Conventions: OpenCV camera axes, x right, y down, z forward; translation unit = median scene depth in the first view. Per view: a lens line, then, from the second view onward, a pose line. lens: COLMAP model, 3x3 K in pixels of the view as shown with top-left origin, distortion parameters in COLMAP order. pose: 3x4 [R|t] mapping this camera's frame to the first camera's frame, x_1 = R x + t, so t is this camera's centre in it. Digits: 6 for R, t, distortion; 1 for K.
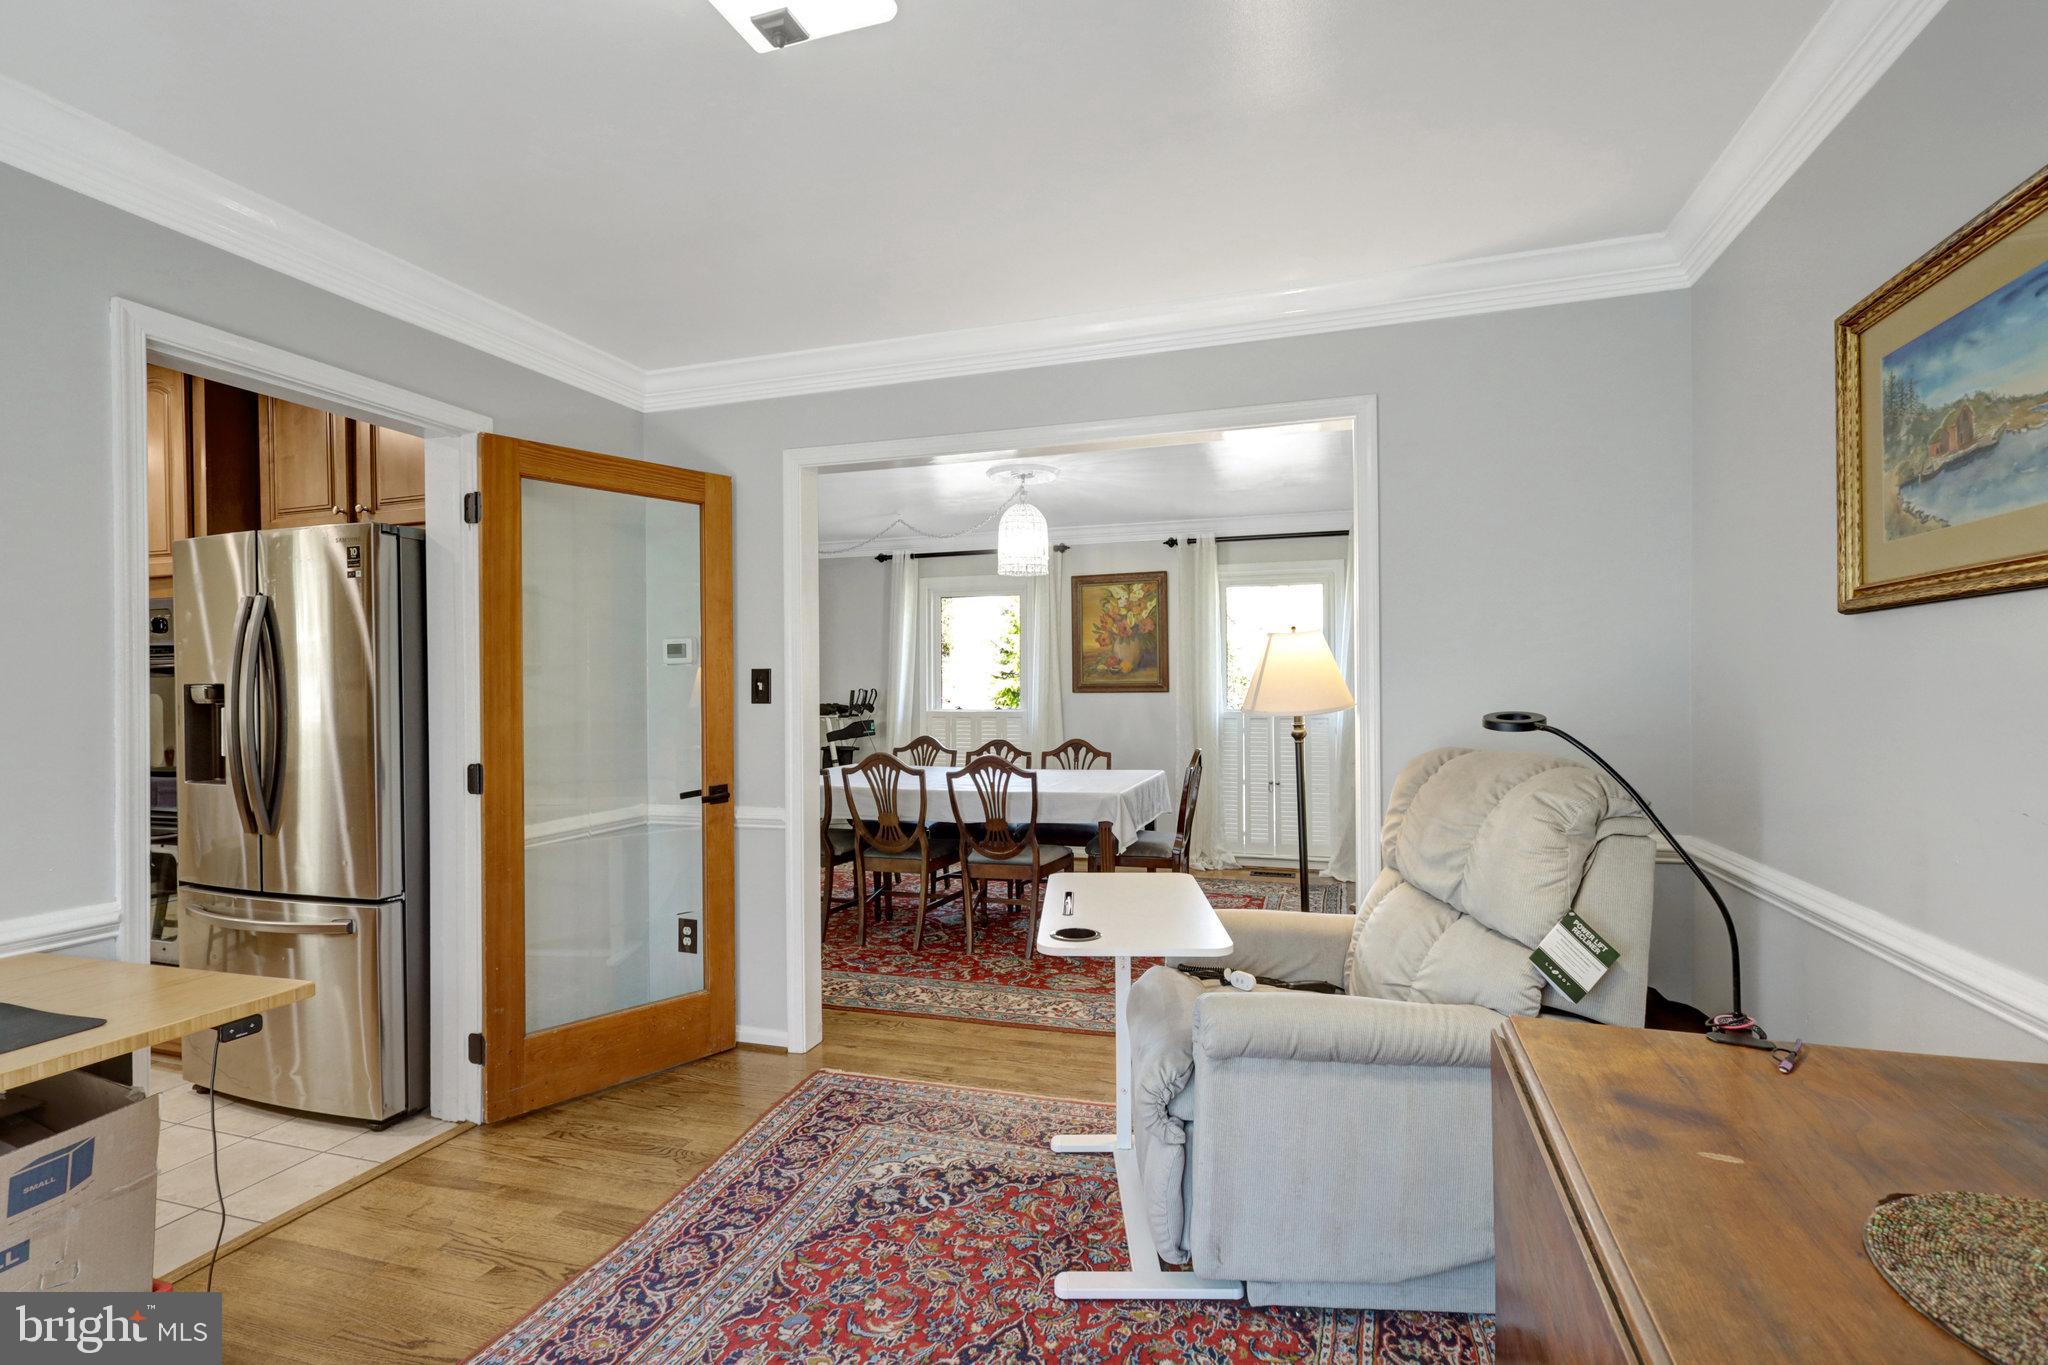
lens RADIAL K [[959.7, 0, 1022.1], [0, 959.7, 692.0], [0, 0, 1]] dist [-0.000539, 0.000095]
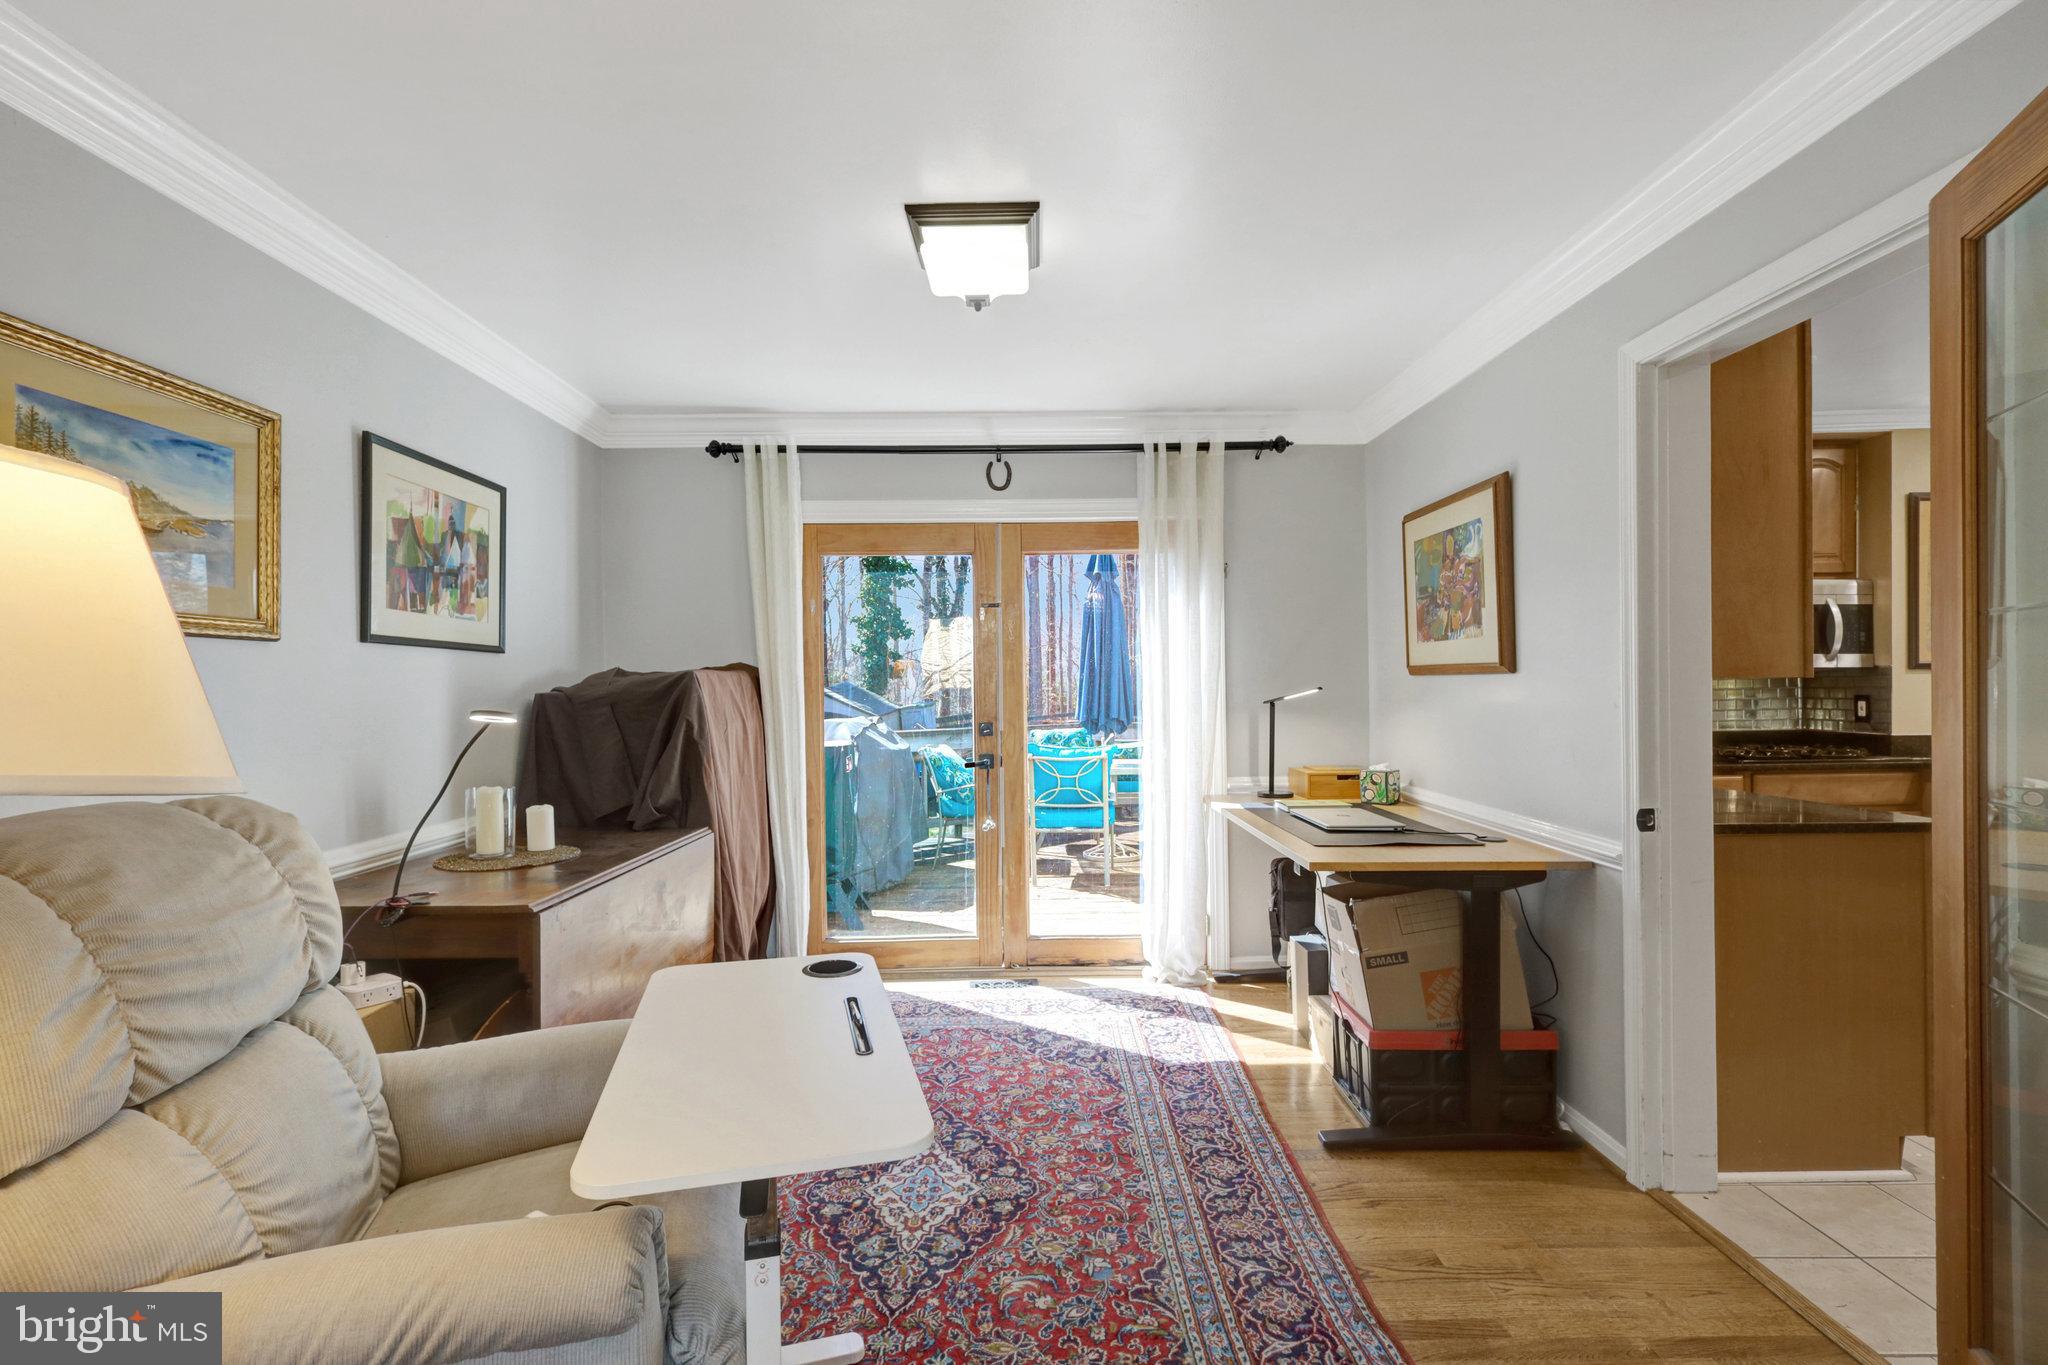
lens RADIAL K [[959.7, 0, 1025.2], [0, 959.7, 683.3], [0, 0, 1]] dist [-0.000539, 0.000095]
pose [[-0.949779, 0.018080, -0.312398, 0.160847], [0.019115, 0.999817, -0.000250, -0.002091], [0.312337, -0.006209, -0.949951, 1.917470]]
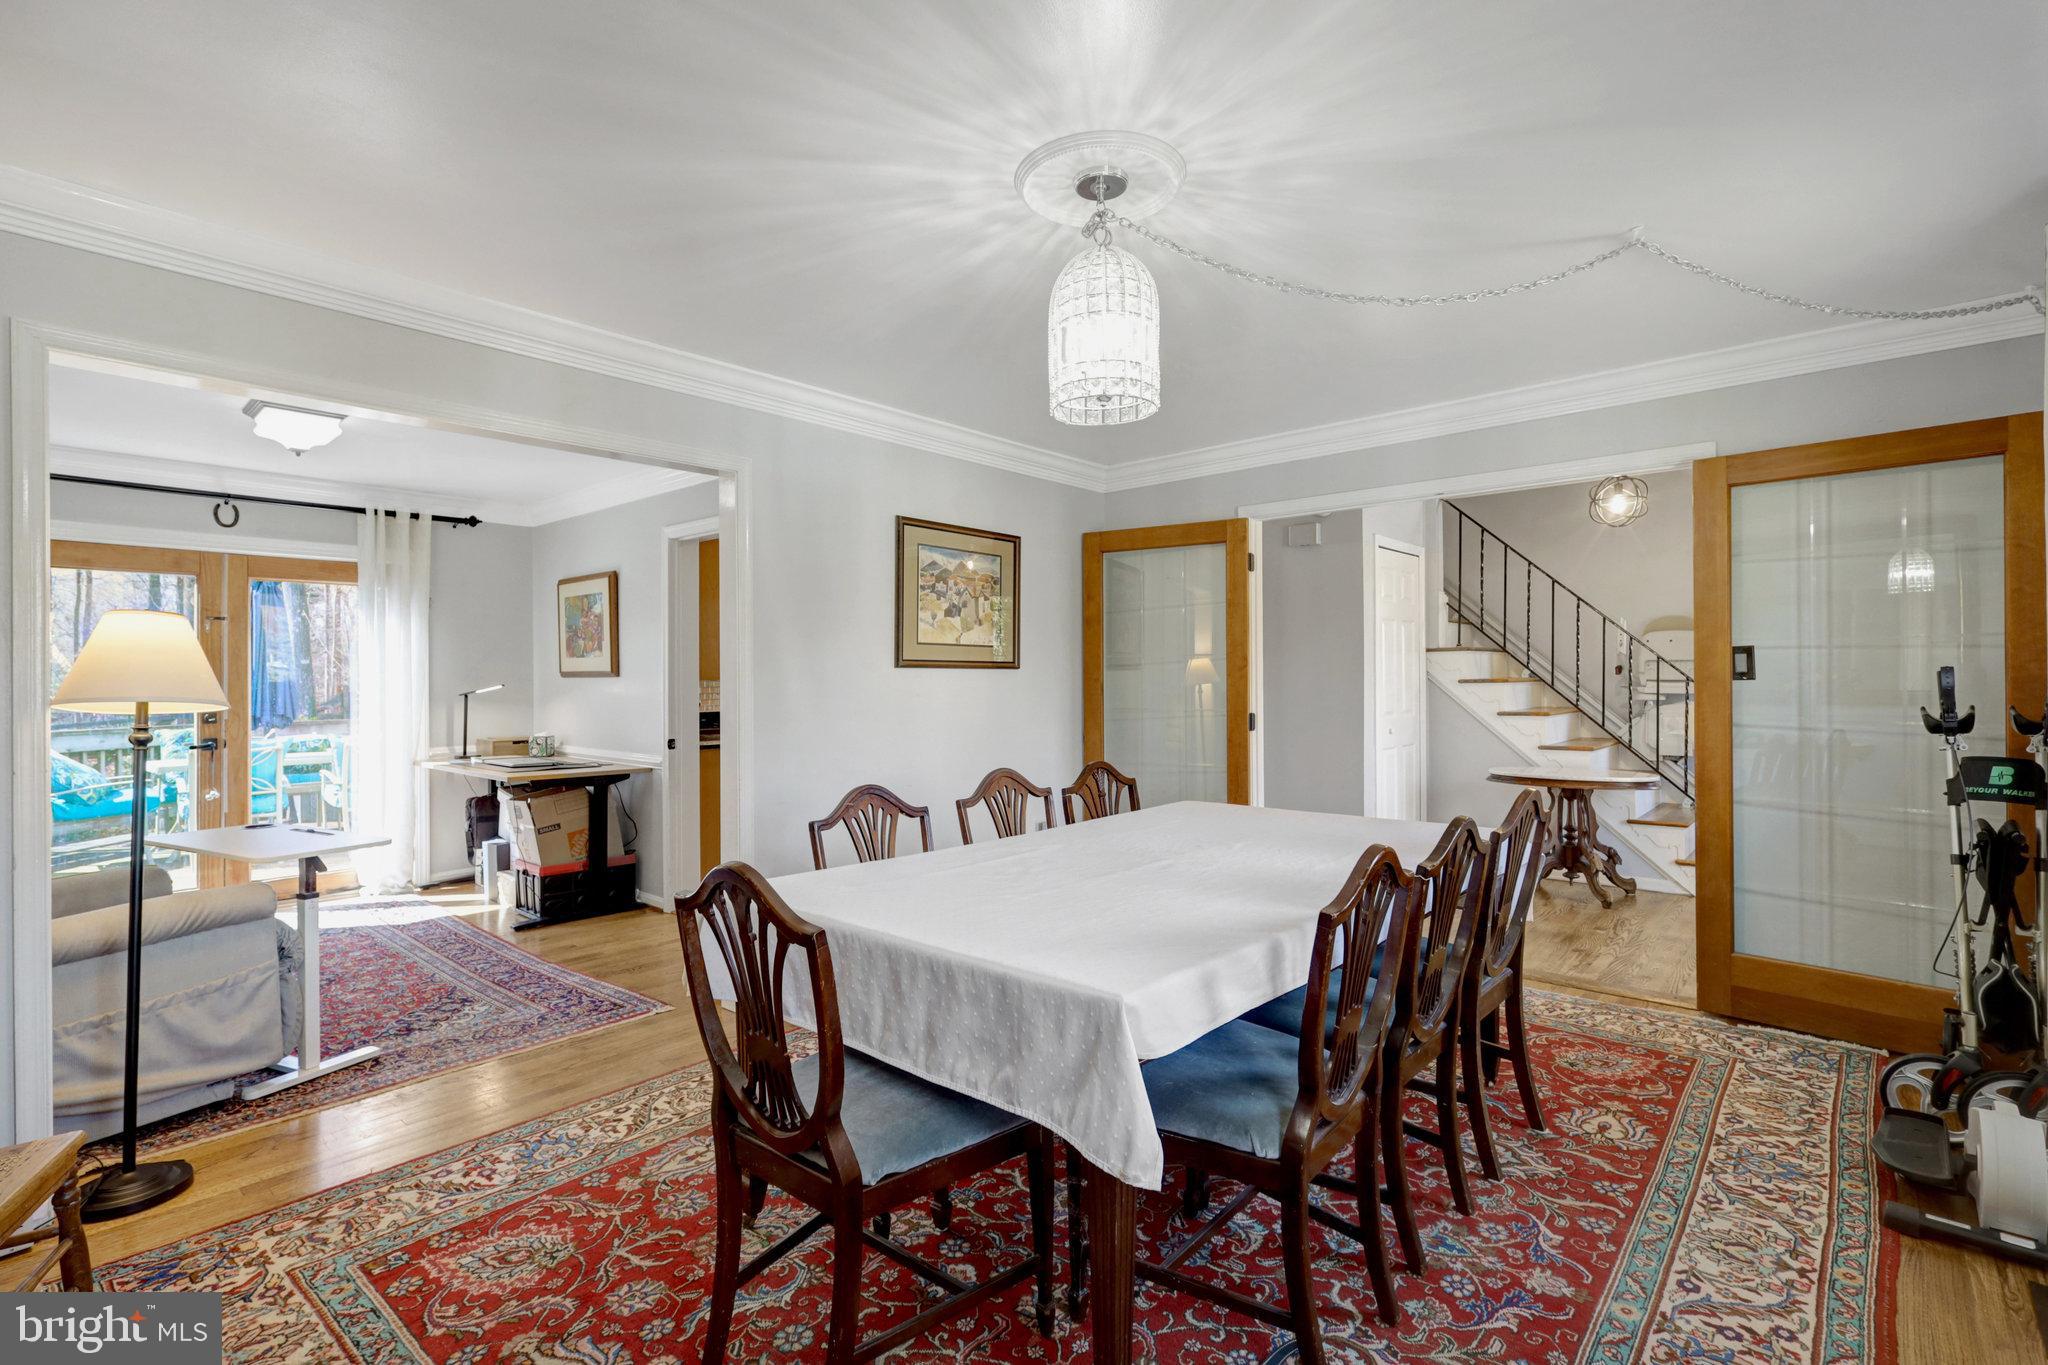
lens RADIAL K [[959.7, 0, 1012.4], [0, 959.7, 678.3], [0, 0, 1]] dist [-0.000539, 0.000095]
pose [[-0.414738, 0.010492, -0.909881, 1.061445], [0.010031, 0.999925, 0.006959, -0.007840], [0.909886, -0.006241, -0.414812, 2.964149]]
